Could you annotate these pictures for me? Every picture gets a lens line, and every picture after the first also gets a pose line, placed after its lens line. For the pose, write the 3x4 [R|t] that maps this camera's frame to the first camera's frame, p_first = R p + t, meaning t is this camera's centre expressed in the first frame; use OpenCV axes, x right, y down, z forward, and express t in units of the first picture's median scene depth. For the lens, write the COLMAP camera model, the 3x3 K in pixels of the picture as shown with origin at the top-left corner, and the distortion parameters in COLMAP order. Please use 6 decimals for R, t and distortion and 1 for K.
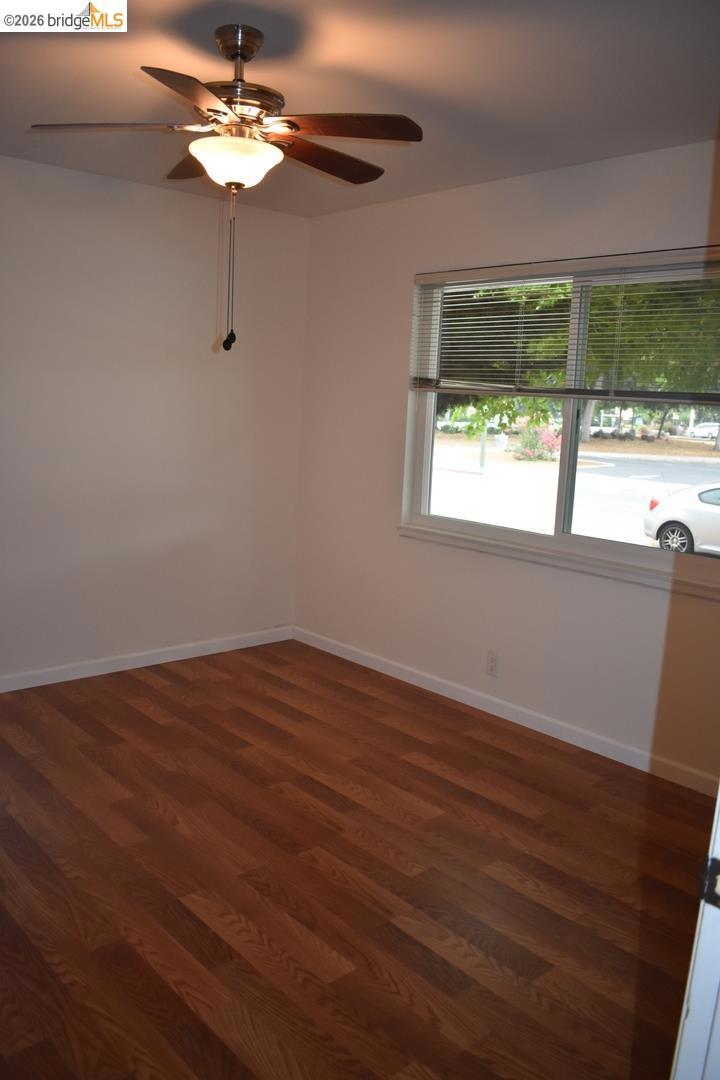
lens RADIAL K [[849.9, 0, 360.3], [0, 849.9, 552.8], [0, 0, 1]] dist [-0.087845, 0.006140]
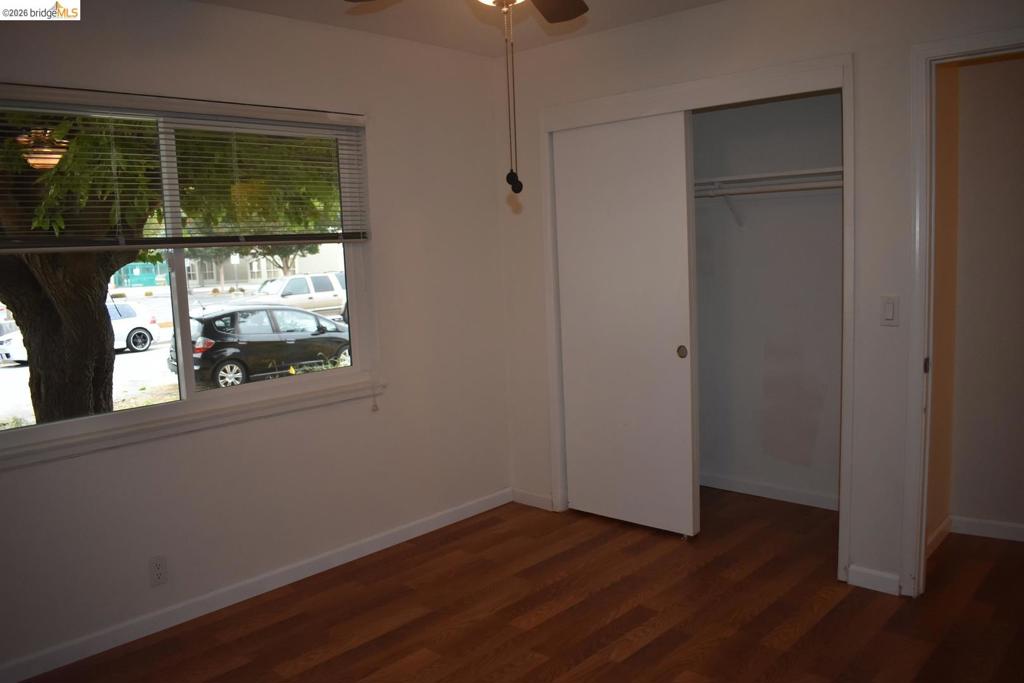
lens RADIAL K [[805.8, 0, 512.0], [0, 805.8, 341.5], [0, 0, 1]] dist [-0.087845, 0.006140]
pose [[-0.093716, -0.155085, 0.983446, -0.740401], [0.216982, 0.960867, 0.172201, -0.175541], [-0.971667, 0.229528, -0.056398, 0.812434]]
